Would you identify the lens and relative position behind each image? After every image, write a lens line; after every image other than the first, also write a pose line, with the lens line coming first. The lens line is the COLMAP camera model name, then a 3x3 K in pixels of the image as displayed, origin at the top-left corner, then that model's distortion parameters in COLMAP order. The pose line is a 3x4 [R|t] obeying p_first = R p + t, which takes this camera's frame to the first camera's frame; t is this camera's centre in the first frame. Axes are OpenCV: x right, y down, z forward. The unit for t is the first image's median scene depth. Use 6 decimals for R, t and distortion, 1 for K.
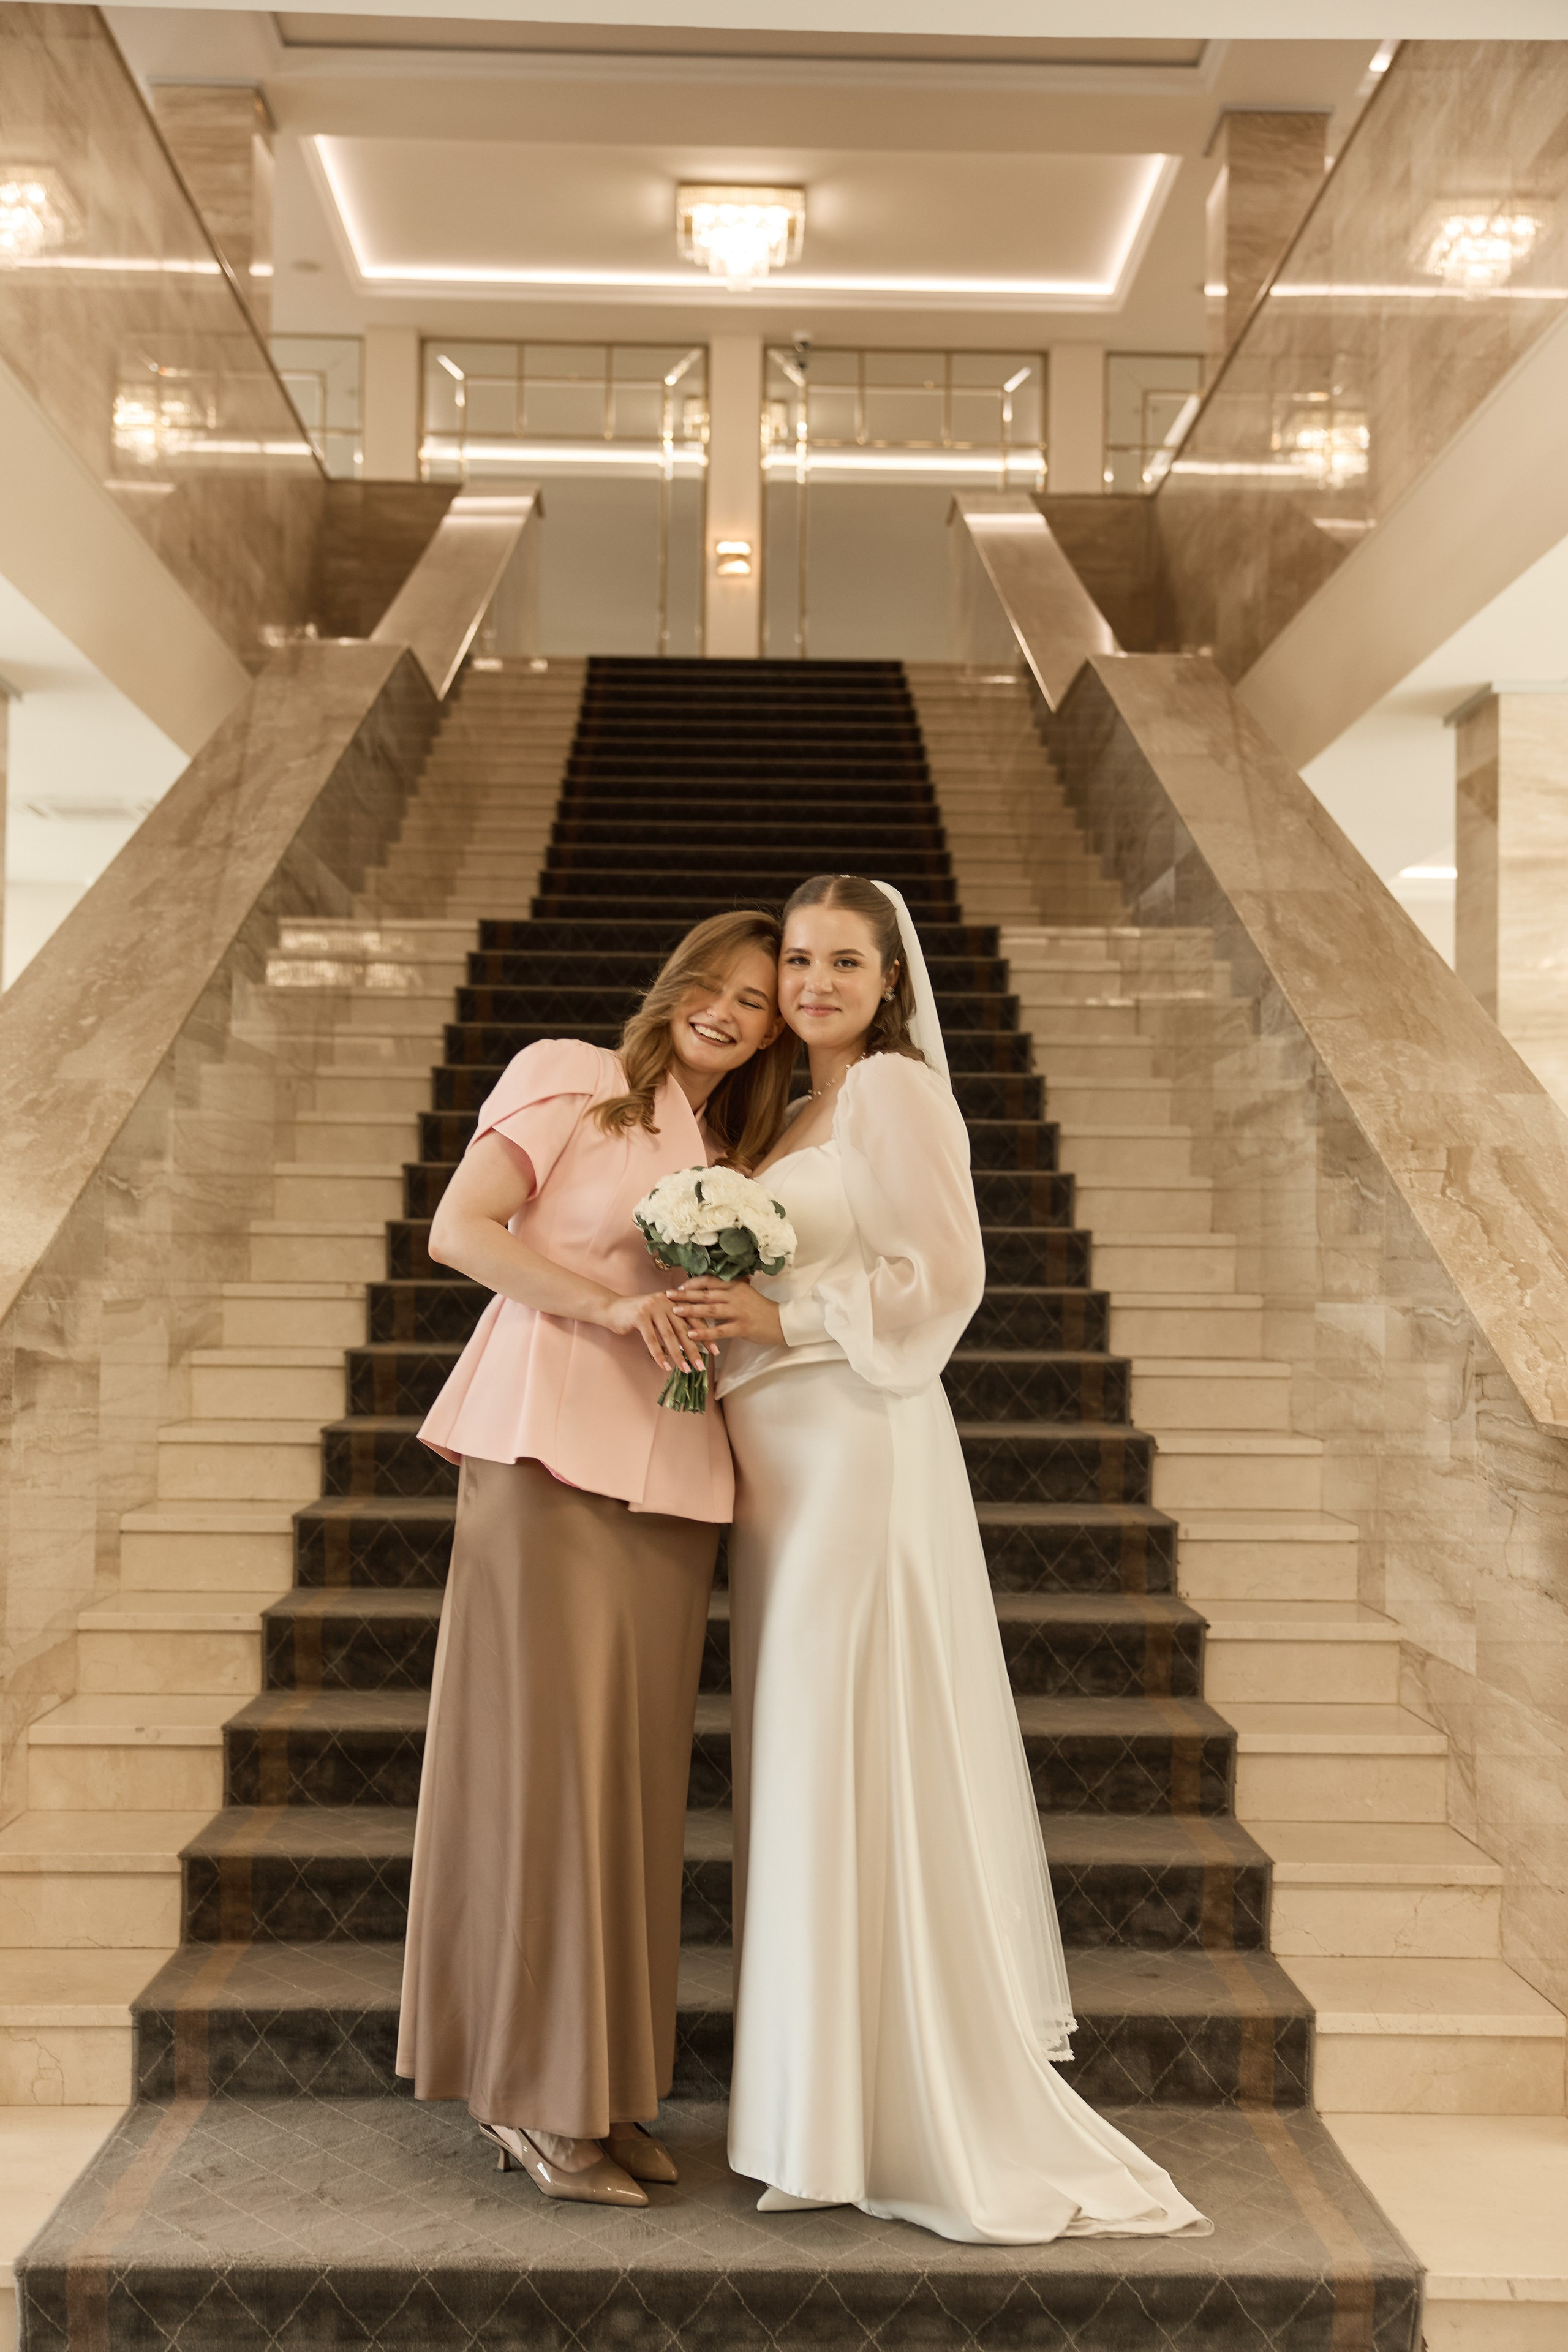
lens RADIAL K [[2857.1, 0, 784.9], [0, 2857.1, 1172.5], [0, 0, 1]] dist [0.065679, 0.000000]
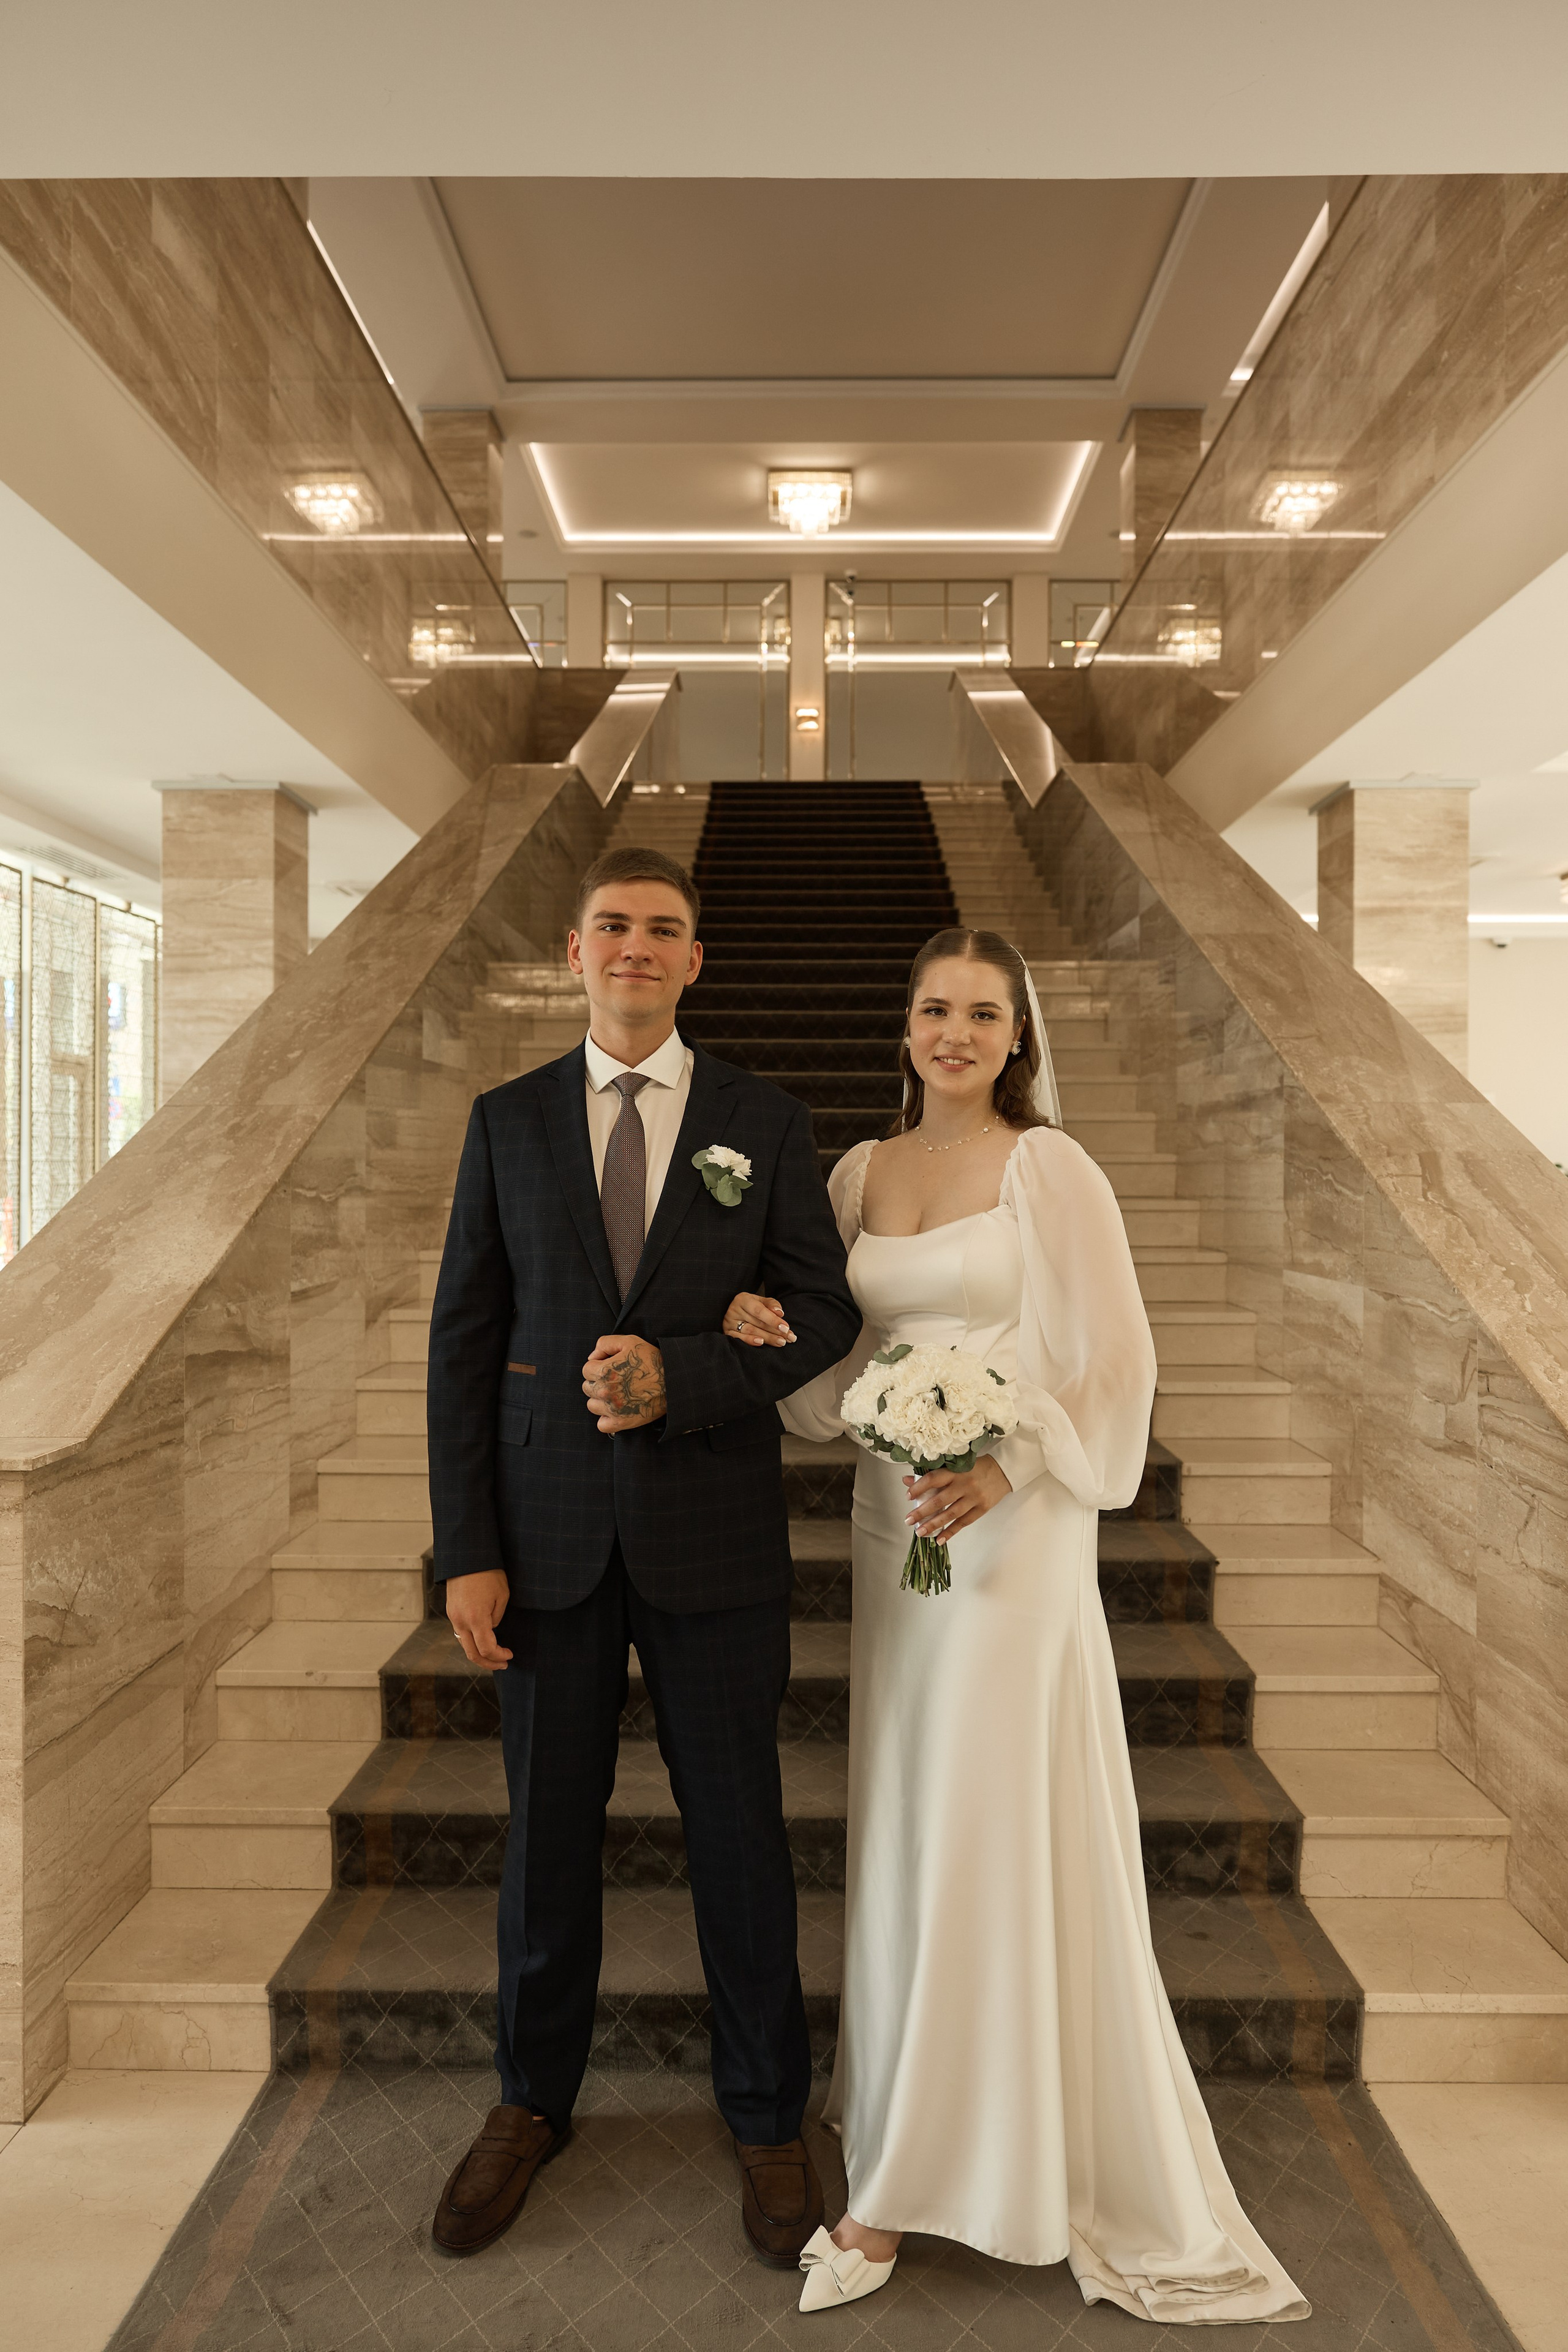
lens RADIAL K [[1673.7, 0, 776.5], [0, 1673.7, 1189.4], [0, 0, 1]] dist [-0.003680, -0.000506]
pose [[0.999195, -0.009062, -0.039088, -0.004459], [0.011109, 0.998561, 0.052471, -0.026867], [0.038556, -0.052863, 0.997857, 0.248324]]
